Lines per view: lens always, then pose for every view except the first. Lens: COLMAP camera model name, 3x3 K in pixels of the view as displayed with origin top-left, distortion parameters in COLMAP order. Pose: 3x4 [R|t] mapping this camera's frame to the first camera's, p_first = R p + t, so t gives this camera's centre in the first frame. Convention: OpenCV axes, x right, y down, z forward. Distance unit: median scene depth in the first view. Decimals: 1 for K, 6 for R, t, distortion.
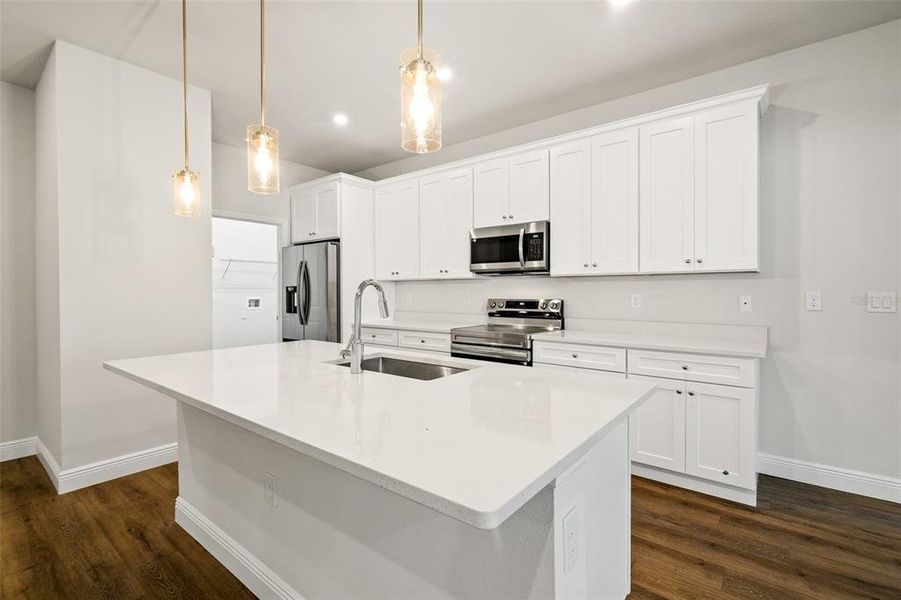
lens RADIAL K [[409.0, 0, 452.9], [0, 409.0, 294.2], [0, 0, 1]] dist [0.001175, -0.000616]
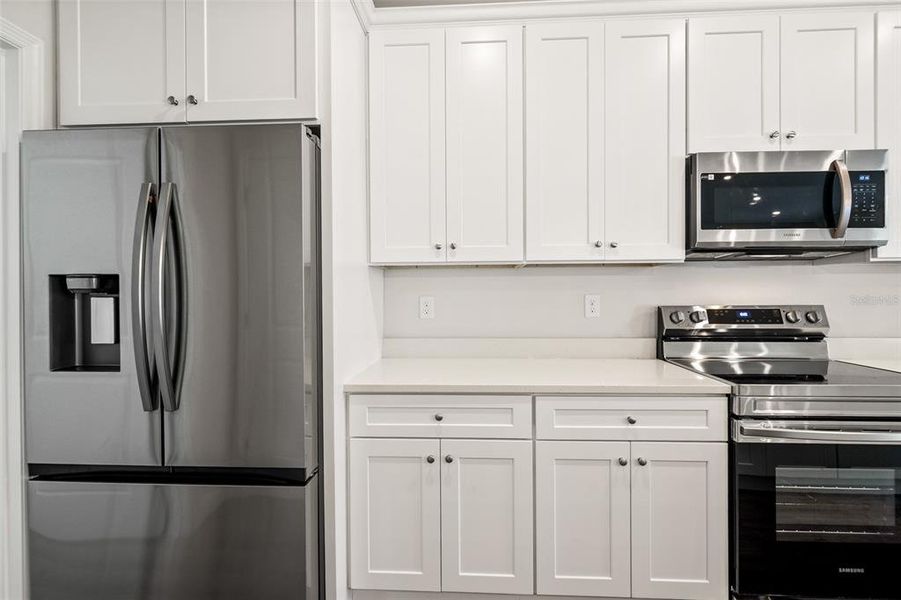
lens RADIAL K [[409.0, 0, 452.9], [0, 409.0, 294.2], [0, 0, 1]] dist [0.001175, -0.000616]
pose [[0.819173, -0.004265, 0.573531, -0.448137], [0.007527, 0.999966, -0.003314, -0.003447], [-0.573497, 0.007031, 0.819177, 0.810635]]
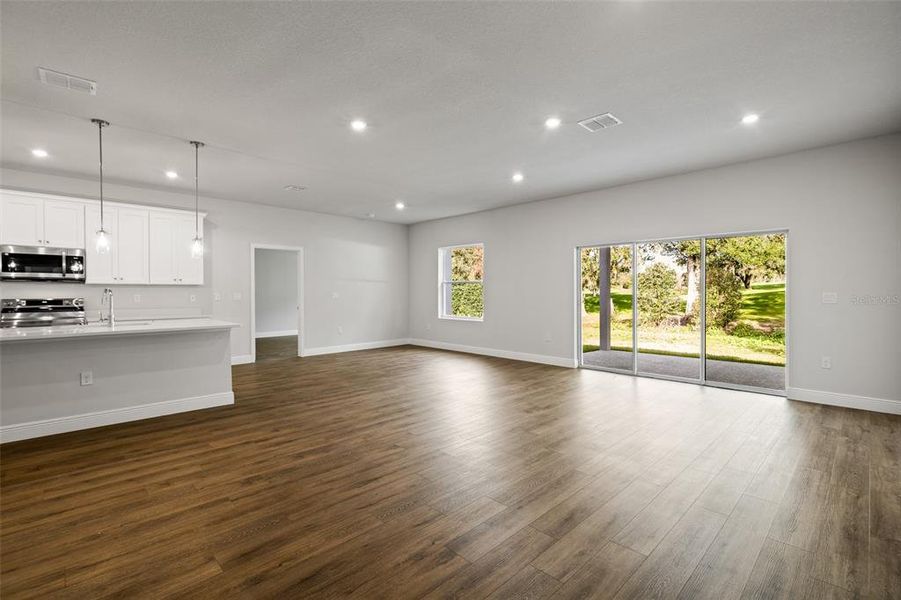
lens RADIAL K [[409.0, 0, 452.9], [0, 409.0, 294.2], [0, 0, 1]] dist [0.001175, -0.000616]
pose [[0.133966, -0.001241, 0.990985, -1.073134], [0.009765, 0.999952, -0.000068, 0.010942], [-0.990938, 0.009686, 0.133971, -0.600048]]
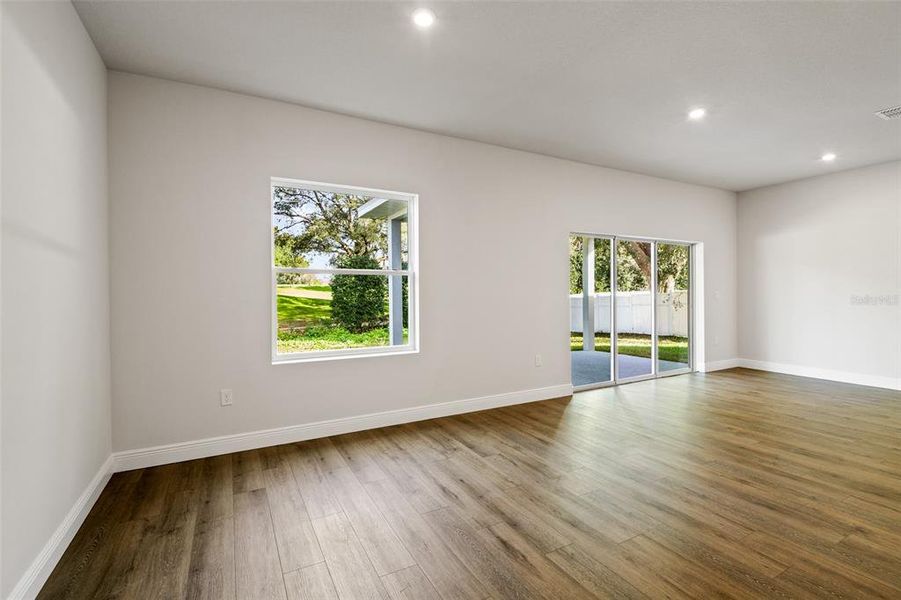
lens RADIAL K [[409.0, 0, 452.9], [0, 409.0, 294.2], [0, 0, 1]] dist [0.001175, -0.000616]
pose [[-0.916777, 0.007962, 0.399321, 0.578839], [0.010440, 0.999937, 0.004032, 0.001030], [-0.399264, 0.007865, -0.916802, 0.489614]]
